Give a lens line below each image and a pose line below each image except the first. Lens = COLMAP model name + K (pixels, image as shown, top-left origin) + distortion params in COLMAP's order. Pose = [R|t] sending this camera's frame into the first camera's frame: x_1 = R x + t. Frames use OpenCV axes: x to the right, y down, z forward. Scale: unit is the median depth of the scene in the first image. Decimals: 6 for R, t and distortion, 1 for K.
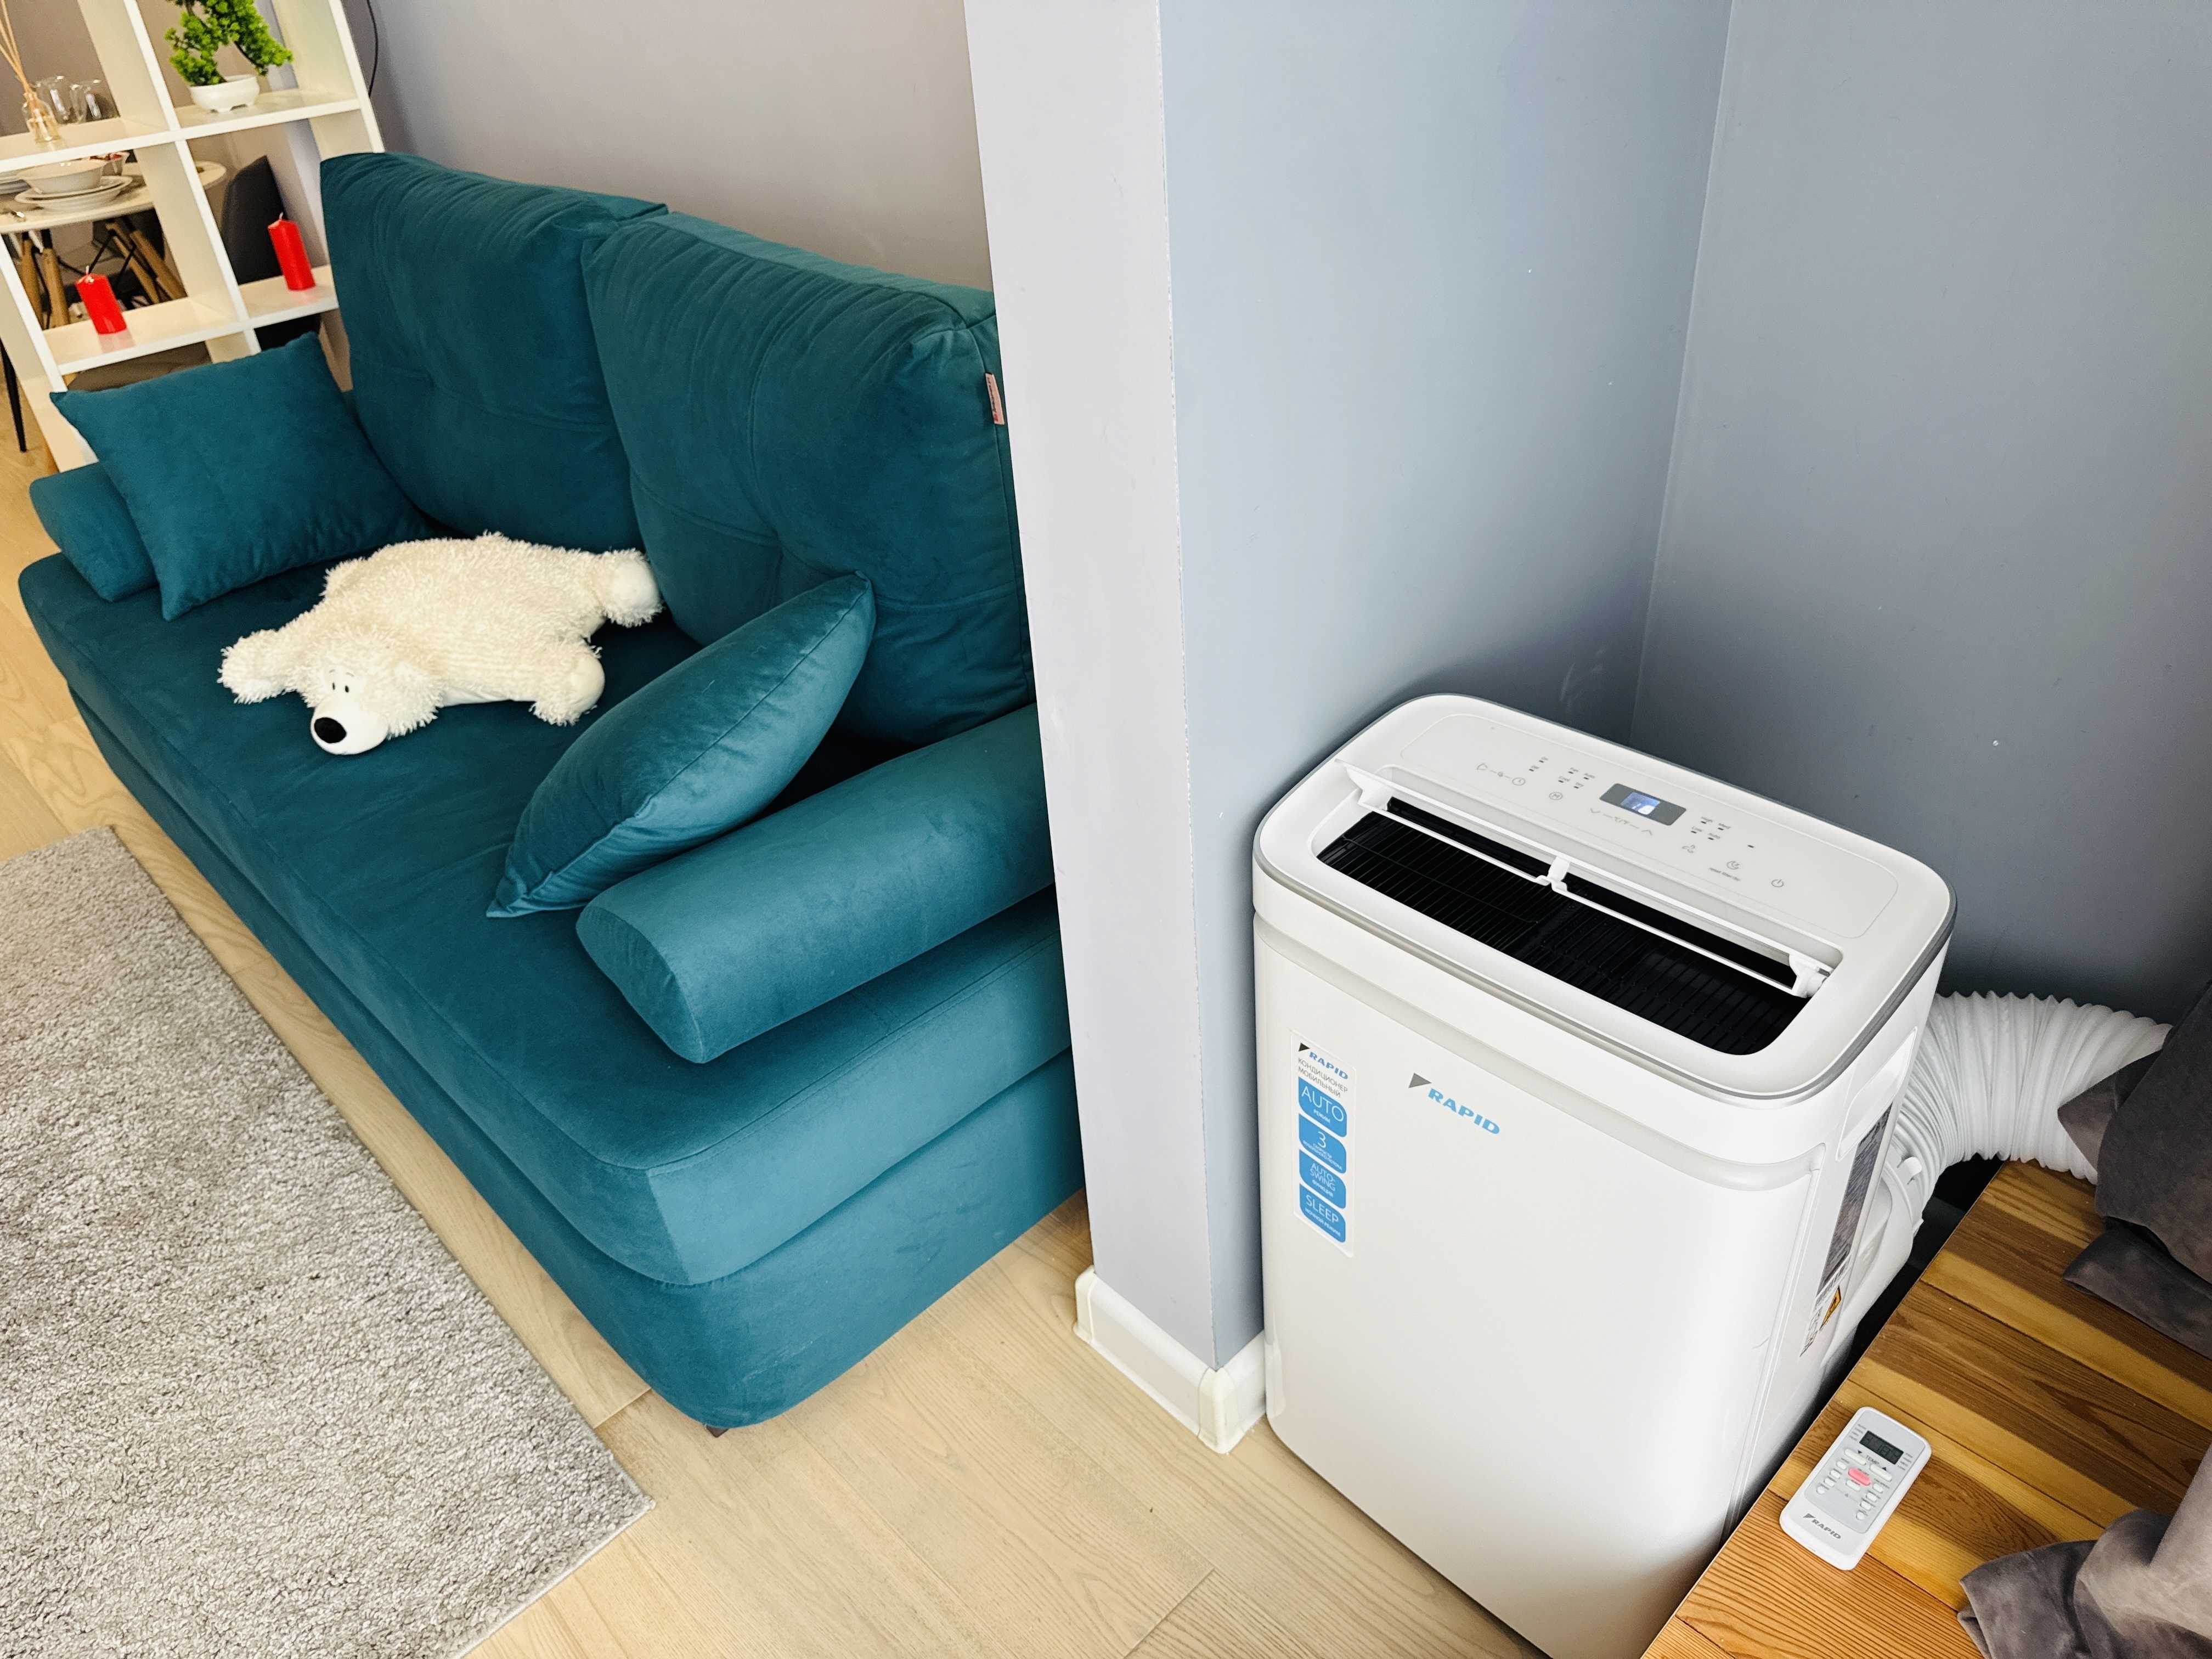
lens RADIAL K [[1542.3, 0, 1101.1], [0, 1542.3, 807.0], [0, 0, 1]] dist [-0.024067, -0.014613]
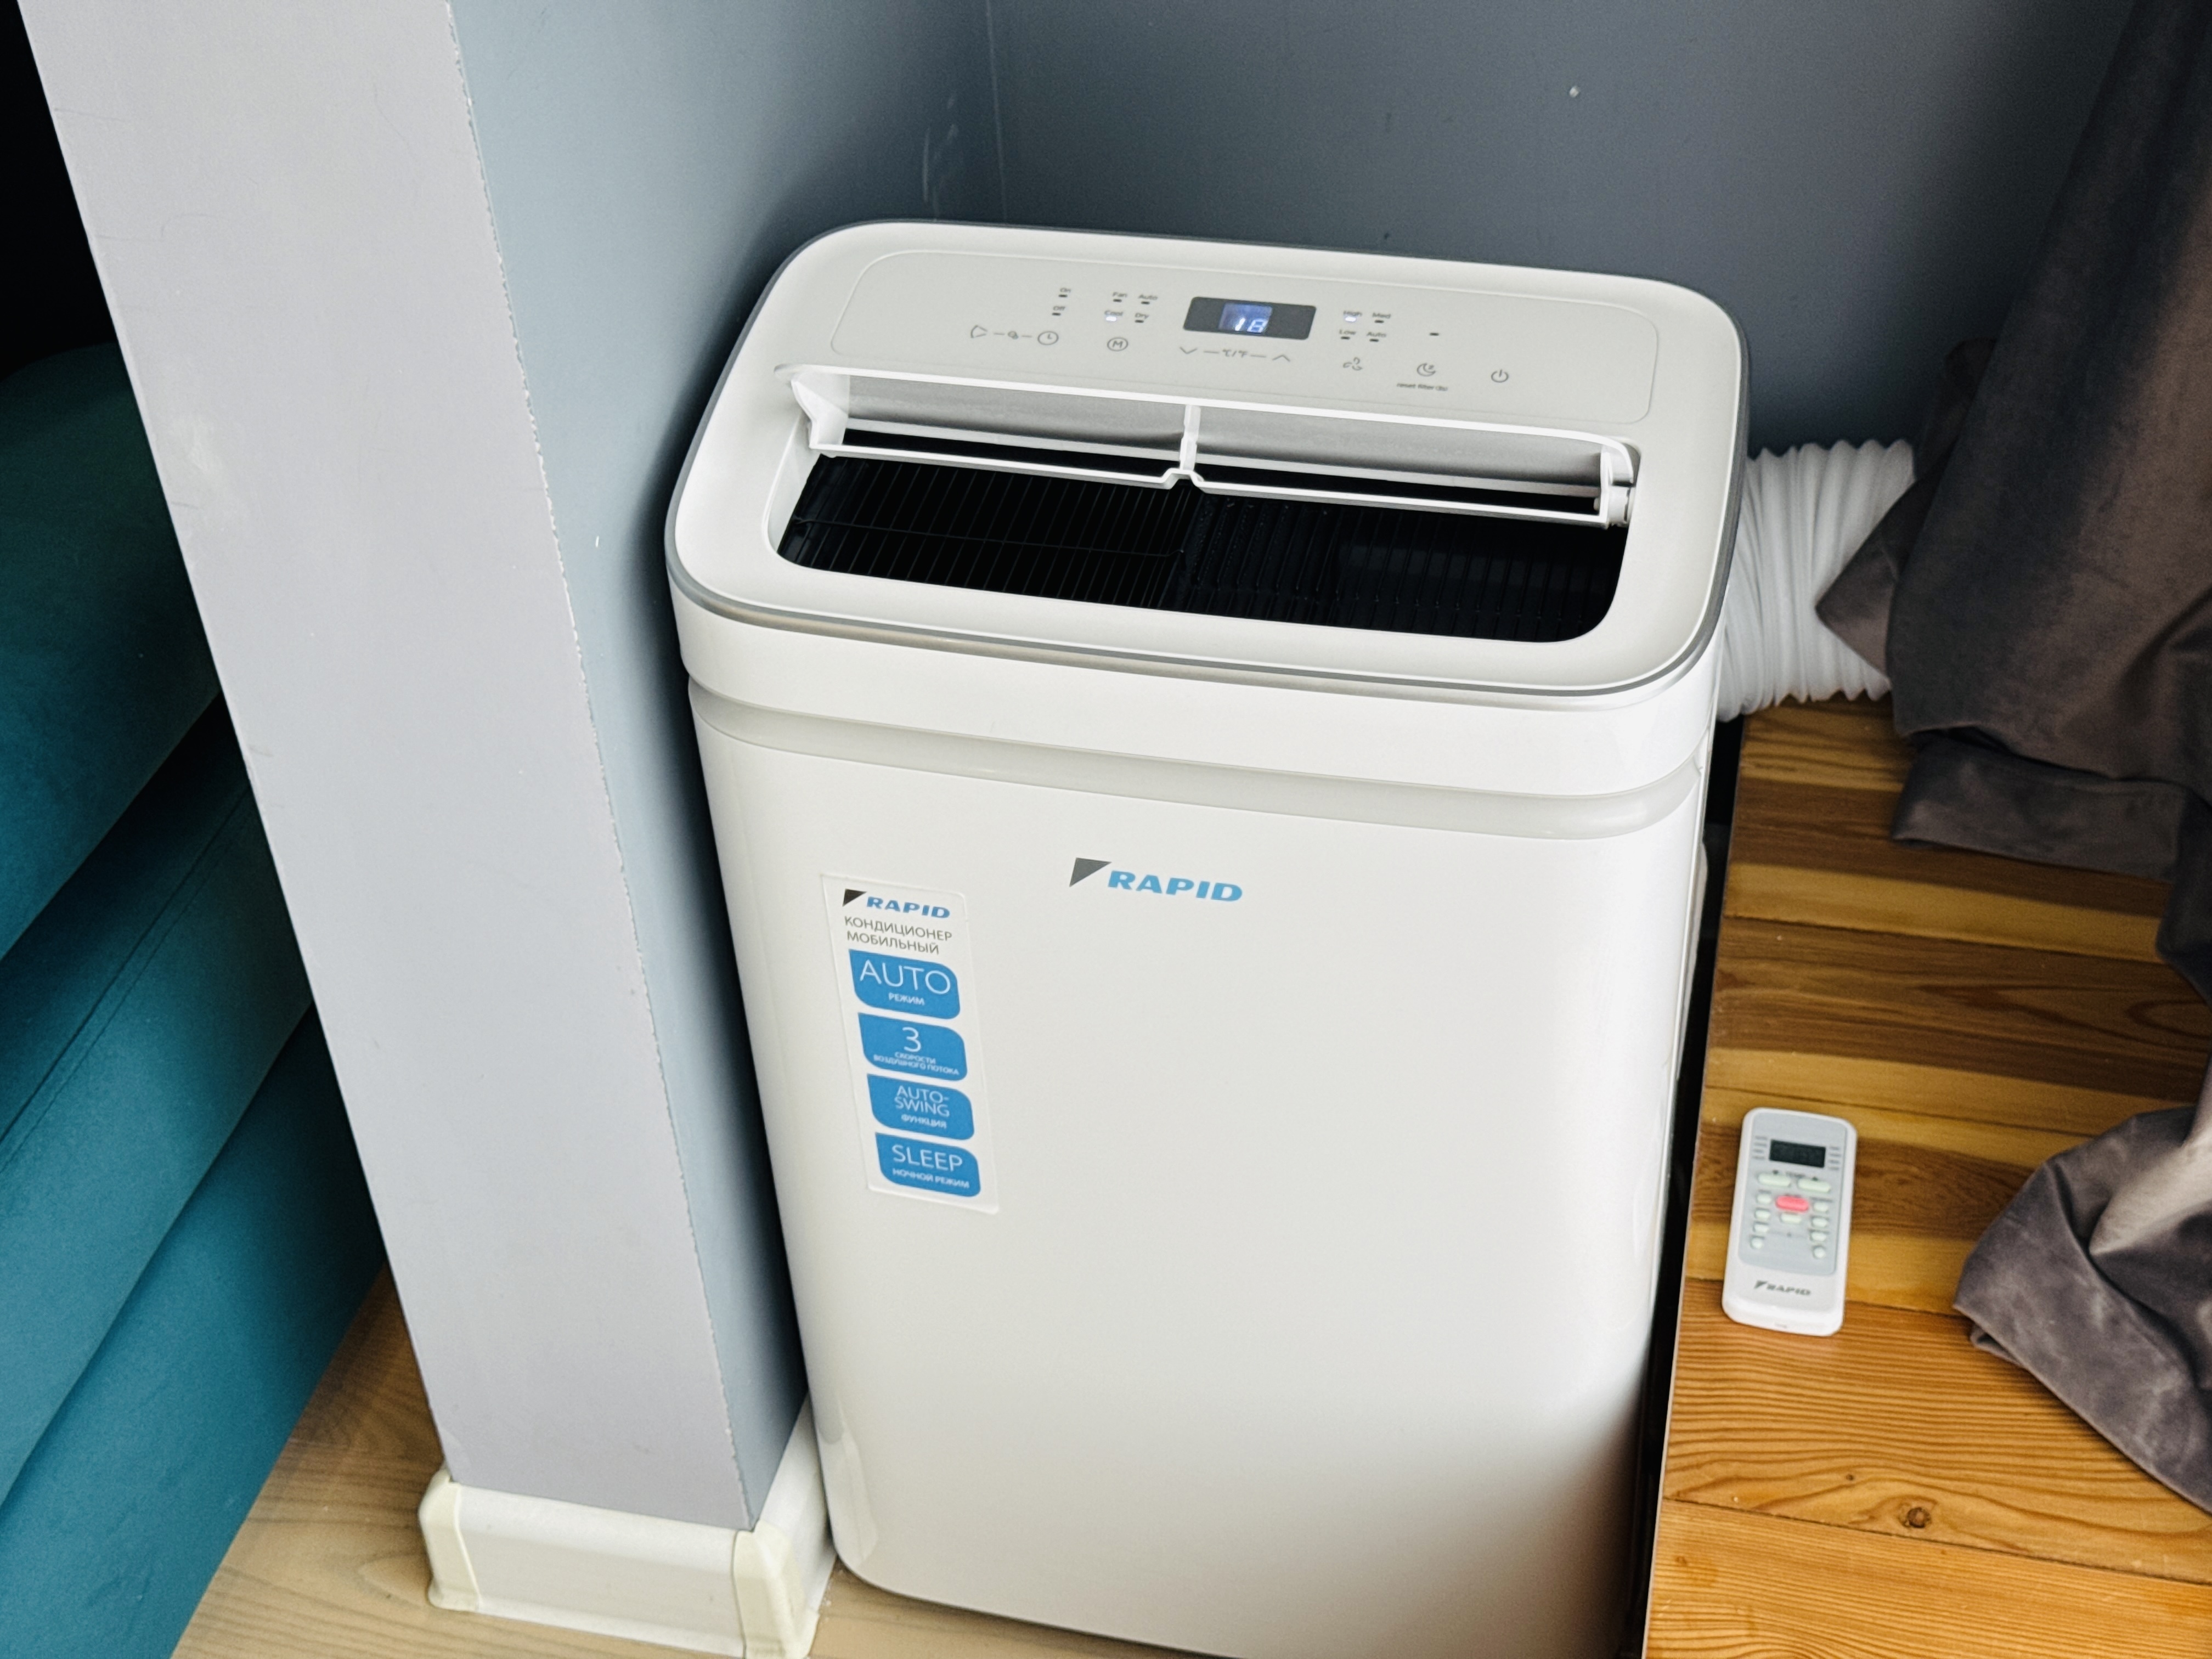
lens RADIAL K [[3009.5, 0, 1112.3], [0, 3009.5, 837.6], [0, 0, 1]] dist [0.047428, 0.000000]
pose [[0.825493, -0.335856, 0.453611, -0.285252], [0.284055, 0.941701, 0.180310, -0.036419], [-0.487724, -0.019994, 0.872769, -0.014289]]
